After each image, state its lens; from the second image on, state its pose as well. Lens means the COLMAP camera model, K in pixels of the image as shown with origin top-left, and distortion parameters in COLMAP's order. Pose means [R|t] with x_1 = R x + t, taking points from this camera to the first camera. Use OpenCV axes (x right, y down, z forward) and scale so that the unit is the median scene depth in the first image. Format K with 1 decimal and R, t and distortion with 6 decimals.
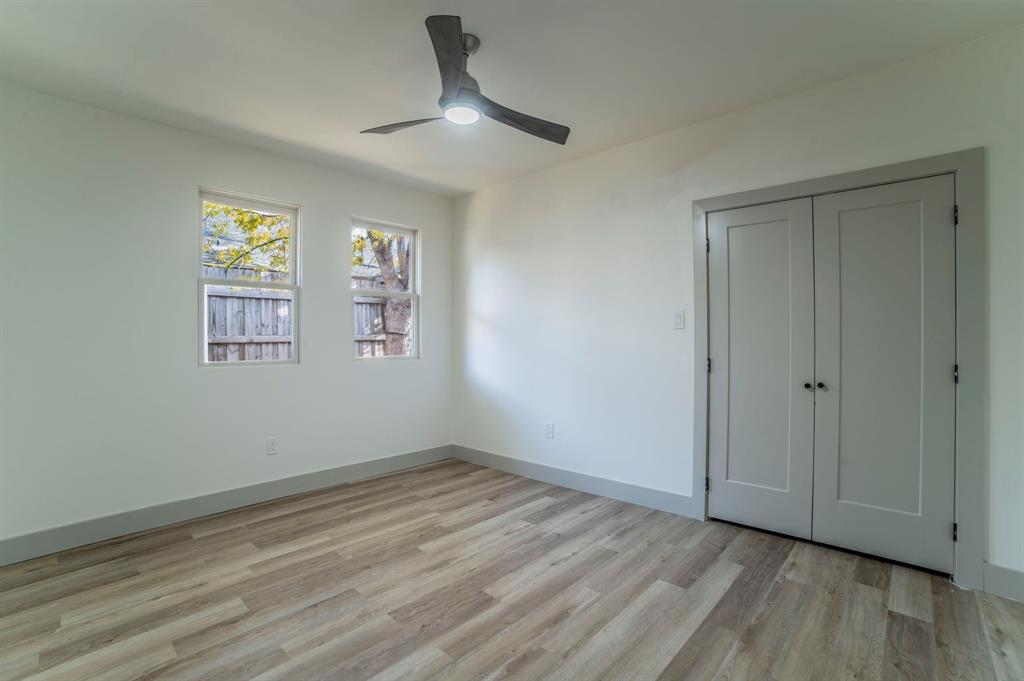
lens RADIAL K [[464.4, 0, 512.8], [0, 464.4, 333.3], [0, 0, 1]] dist [-0.099250, 0.042816]
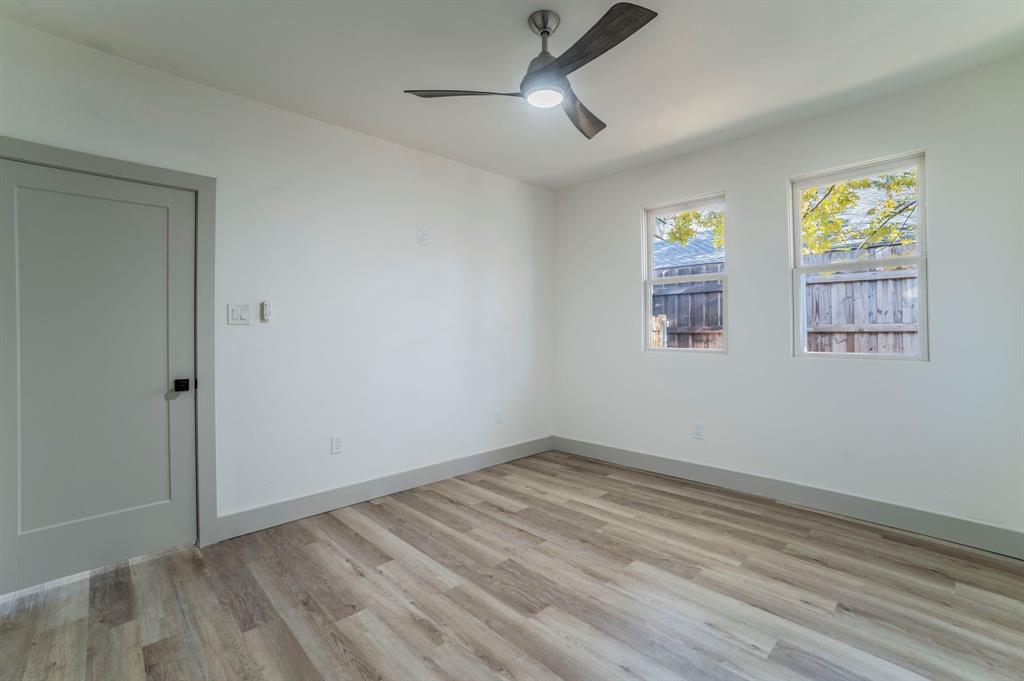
lens RADIAL K [[464.4, 0, 512.8], [0, 464.4, 333.3], [0, 0, 1]] dist [-0.099250, 0.042816]
pose [[-0.070700, 0.011908, -0.997427, 0.557815], [0.013370, 0.999850, 0.010989, 0.008106], [0.997408, -0.012559, -0.070848, 0.668892]]
